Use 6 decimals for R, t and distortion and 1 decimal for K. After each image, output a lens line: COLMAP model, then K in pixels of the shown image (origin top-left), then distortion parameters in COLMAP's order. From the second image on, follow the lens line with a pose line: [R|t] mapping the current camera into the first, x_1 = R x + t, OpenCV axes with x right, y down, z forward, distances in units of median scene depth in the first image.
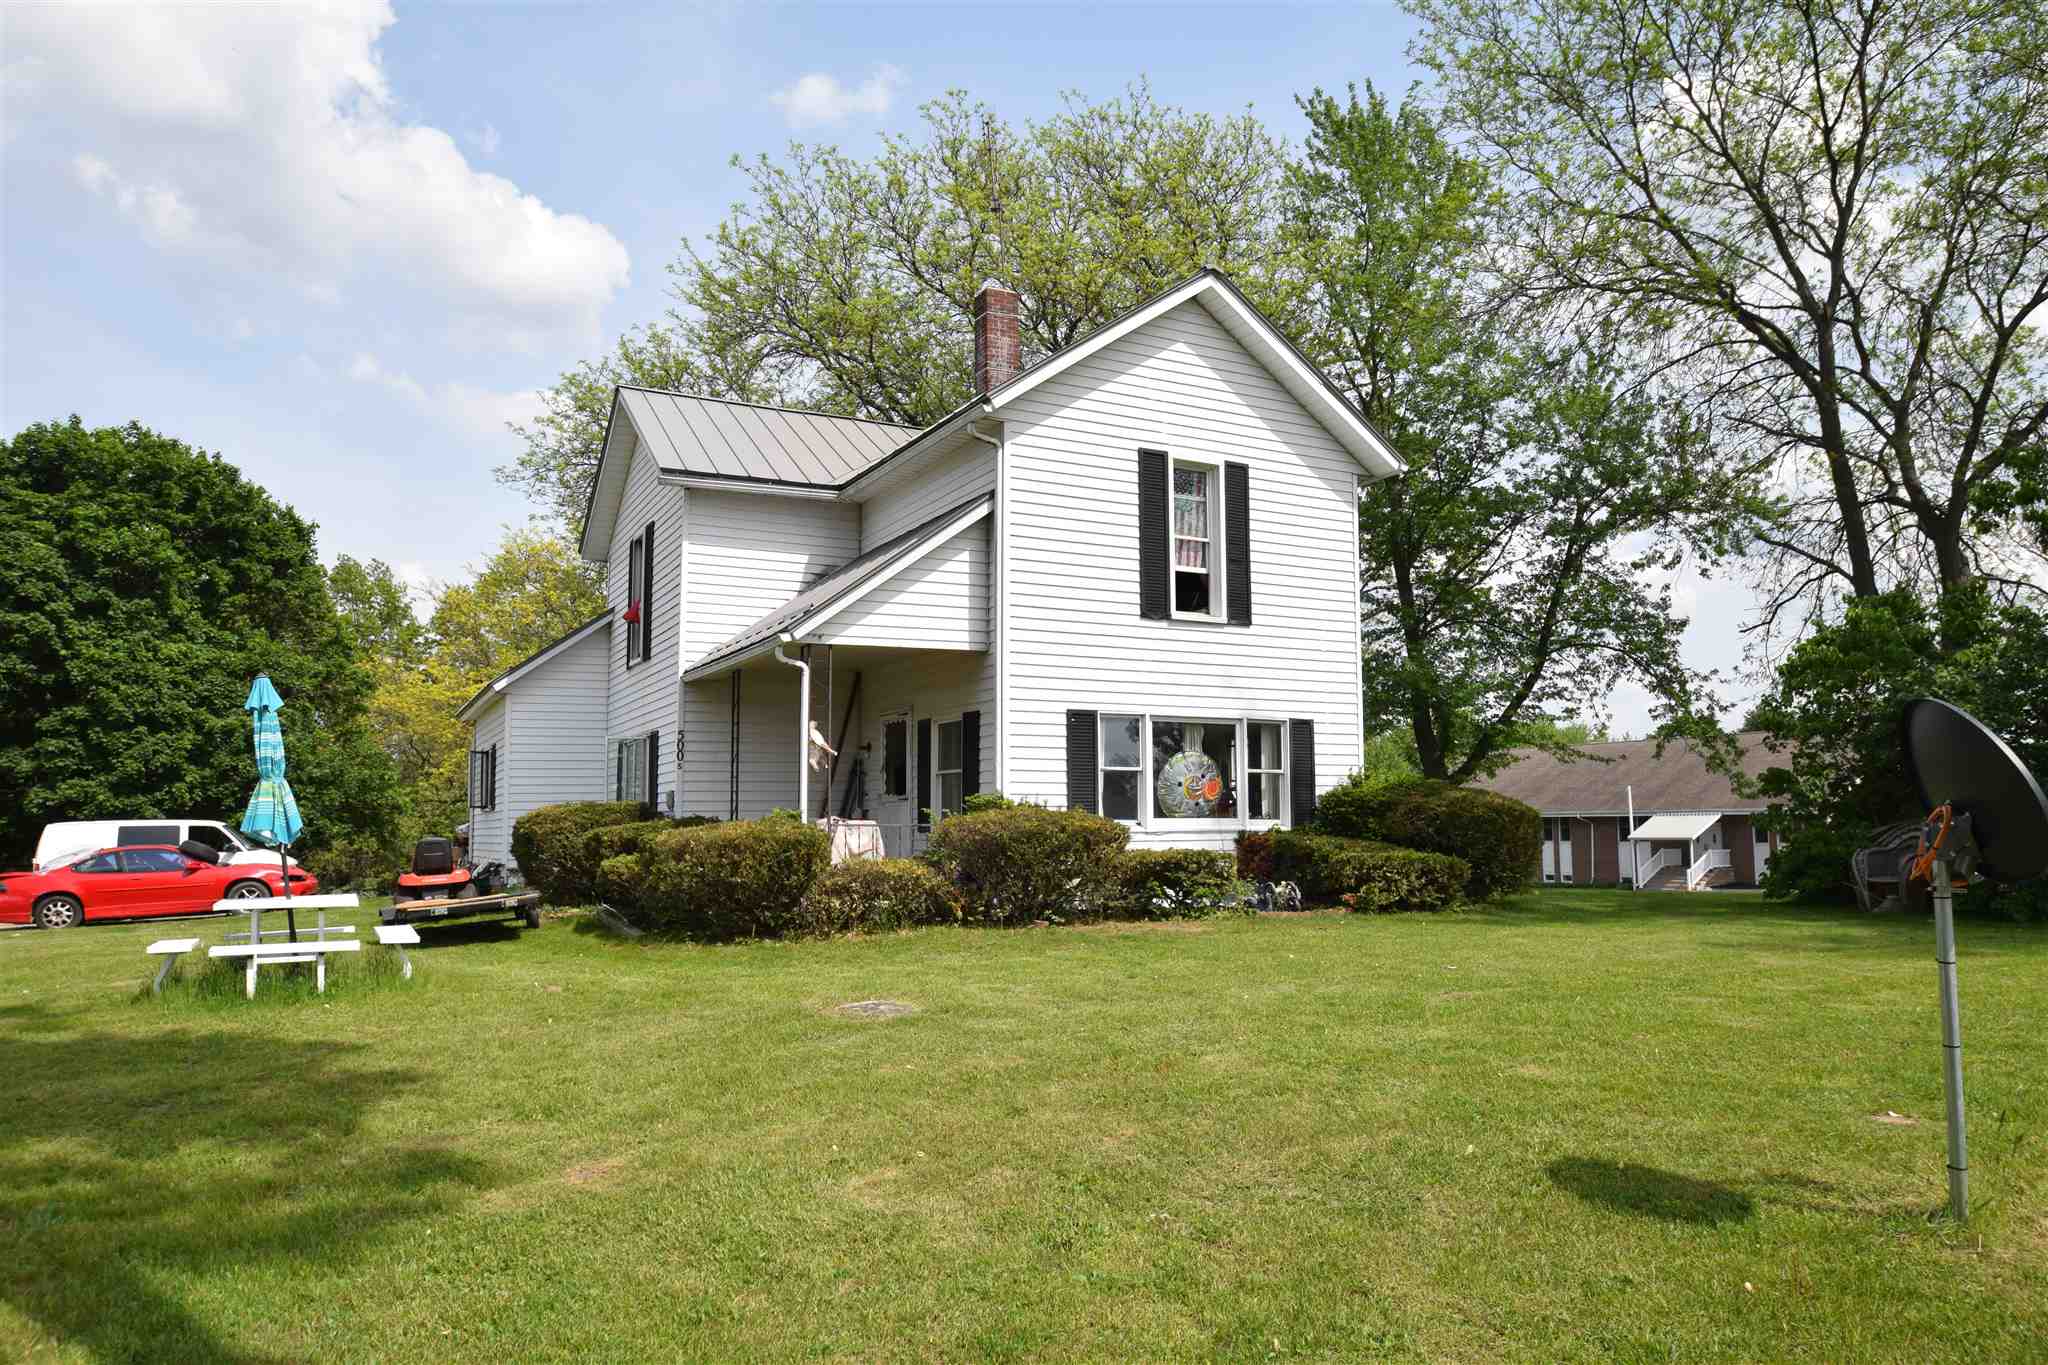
lens RADIAL K [[1330.2, 0, 1014.9], [0, 1330.2, 690.2], [0, 0, 1]] dist [-0.025524, -0.001021]
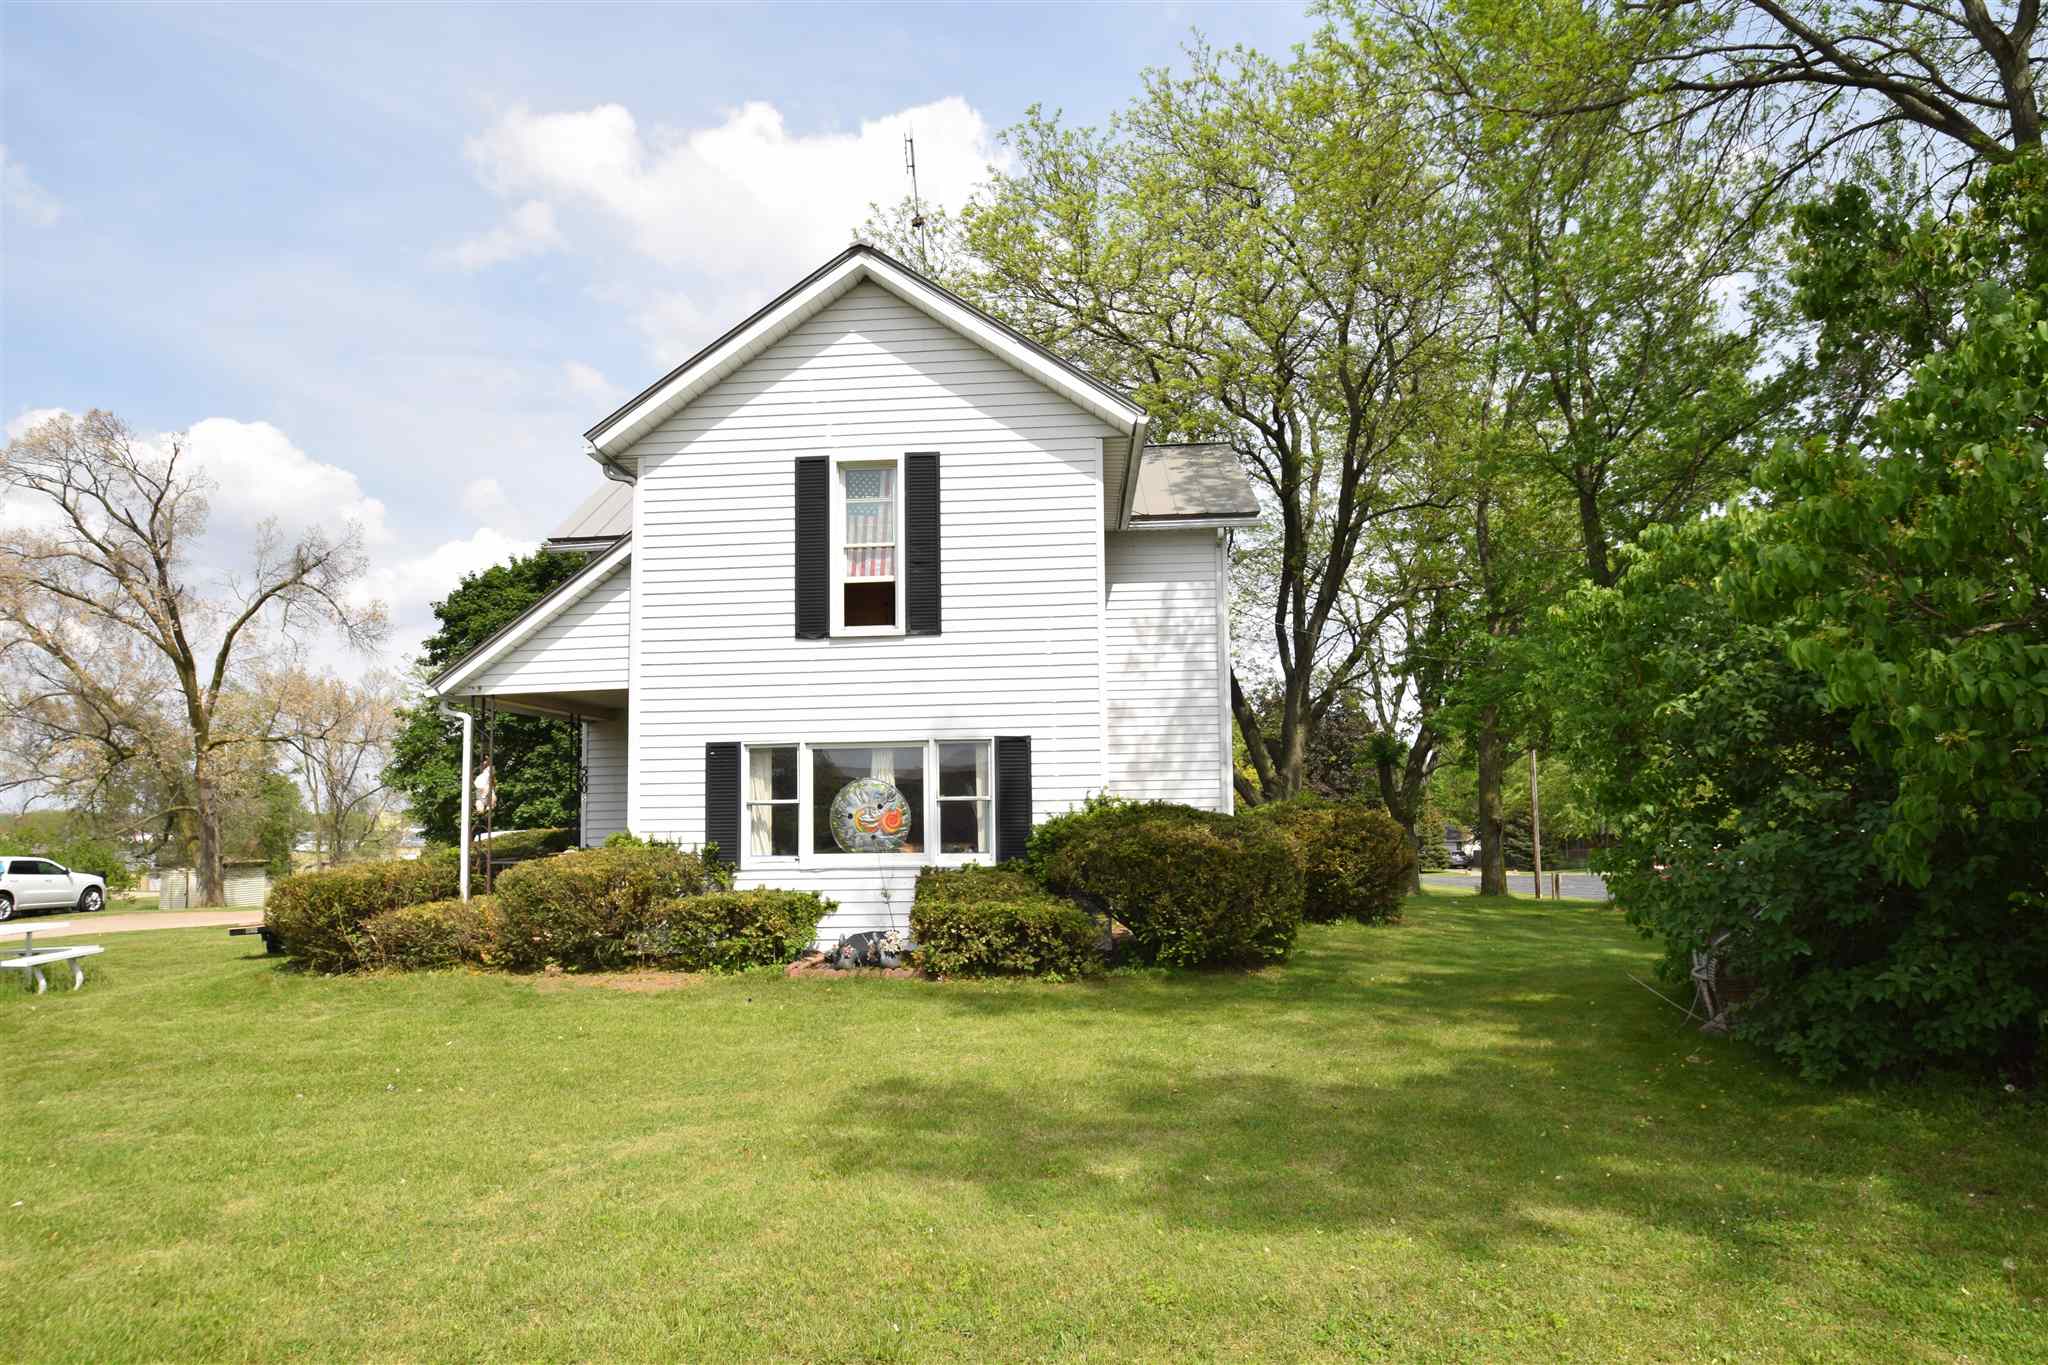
lens RADIAL K [[1207.9, 0, 1024.0], [0, 1207.9, 682.5], [0, 0, 1]] dist [-0.001660, -0.000148]
pose [[0.845274, -0.063932, -0.530495, 0.651767], [0.066550, 0.997682, -0.014197, -0.001229], [0.530173, -0.023304, 0.847569, 0.349588]]
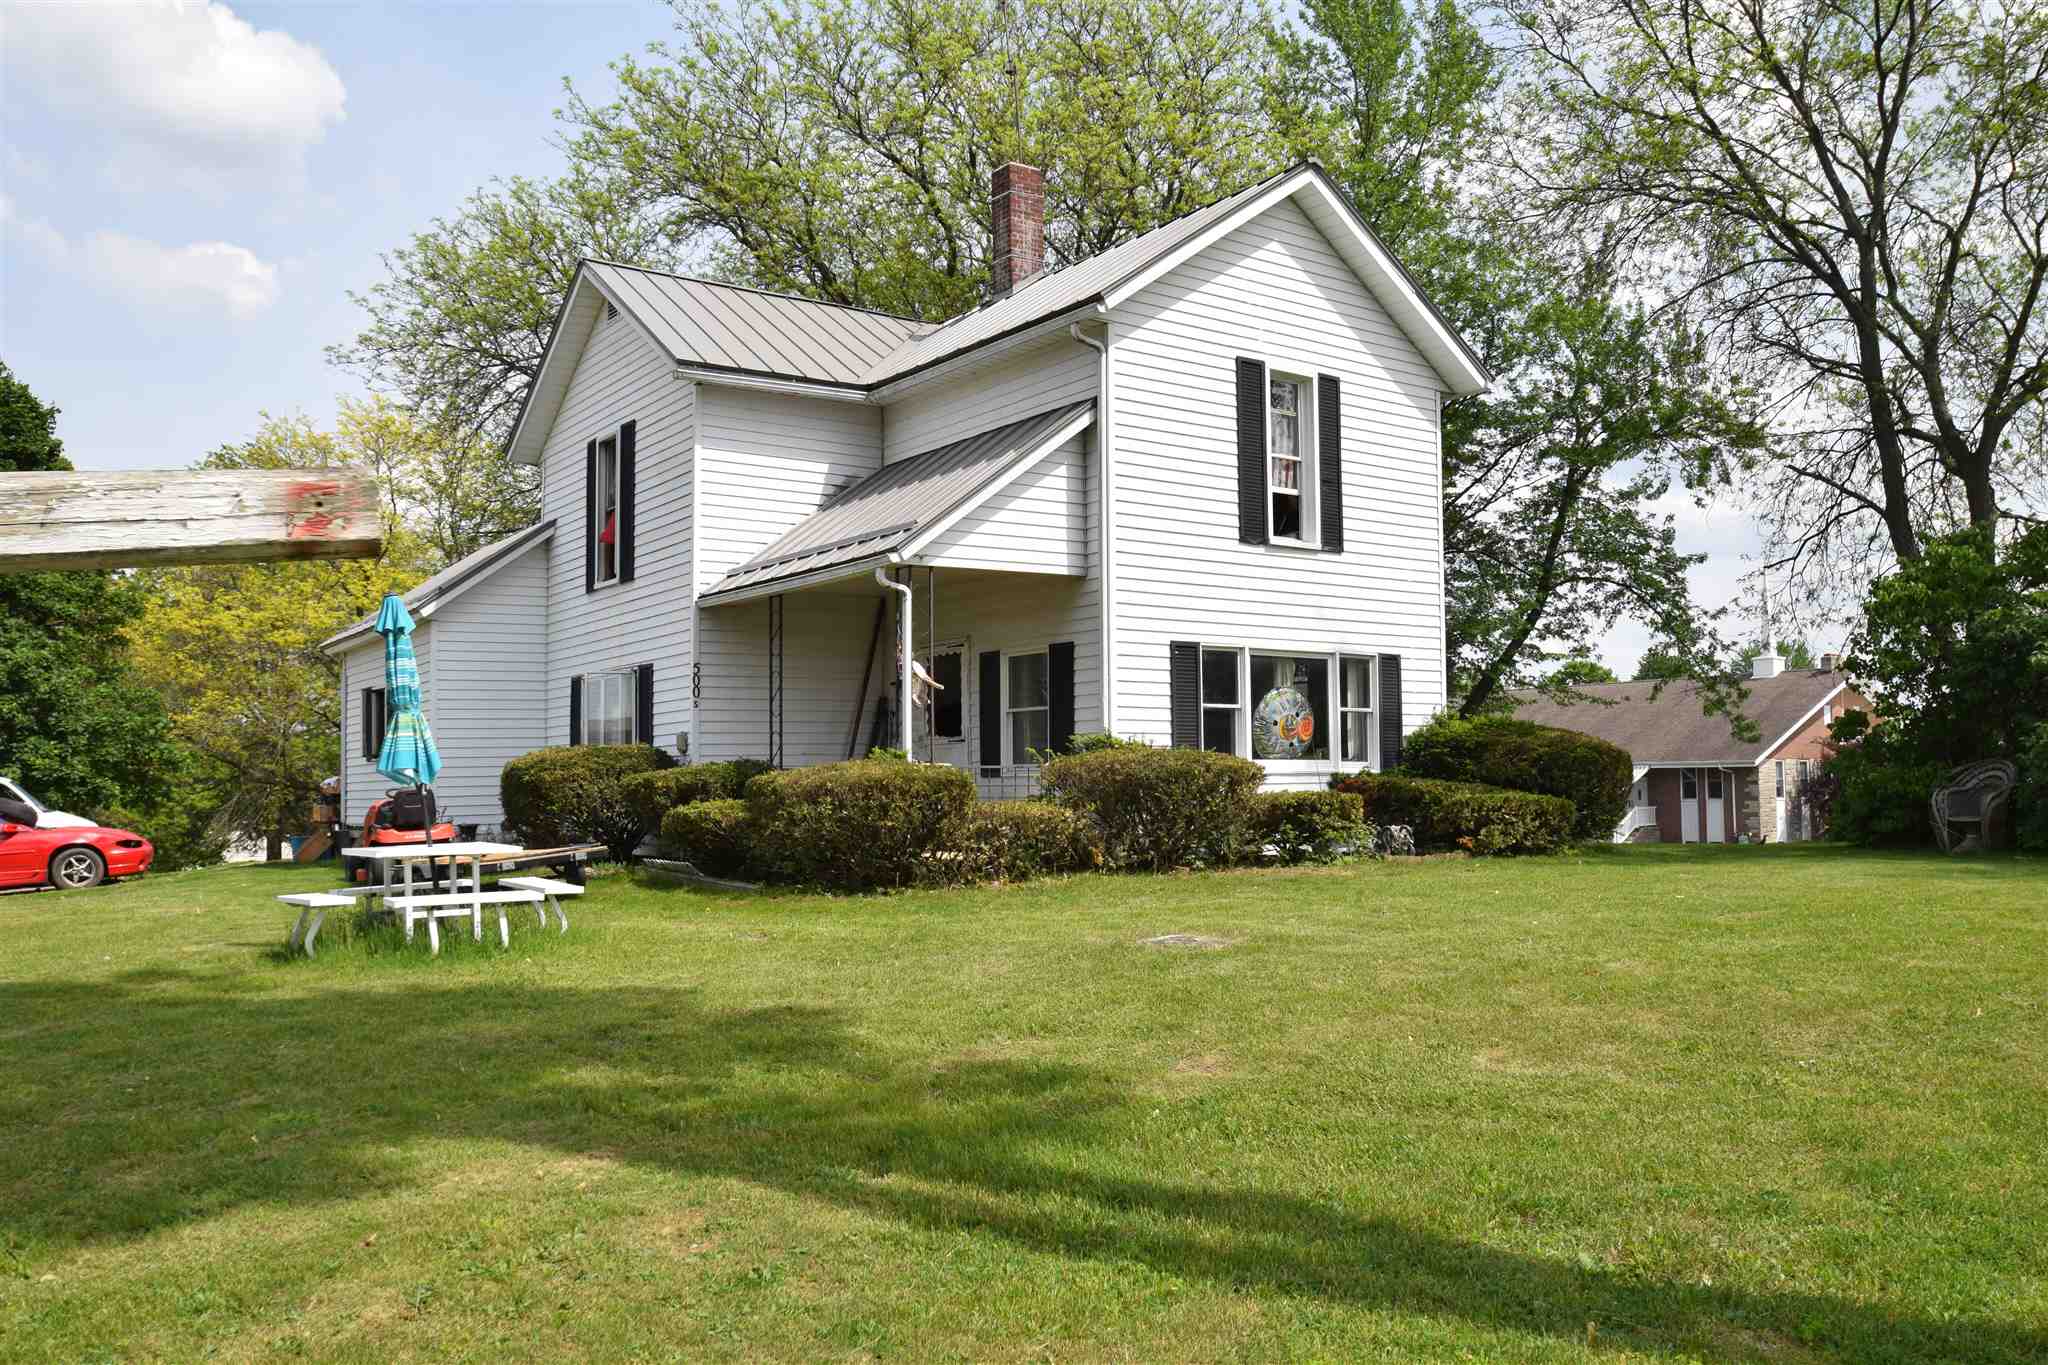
lens RADIAL K [[1581.9, 0, 1024.0], [0, 1581.9, 682.5], [0, 0, 1]] dist [-0.034272, 0.001276]
pose [[0.989442, 0.003556, 0.144884, -0.202494], [-0.008675, 0.999359, 0.034719, 0.005645], [-0.144667, -0.035609, 0.988839, -0.060195]]
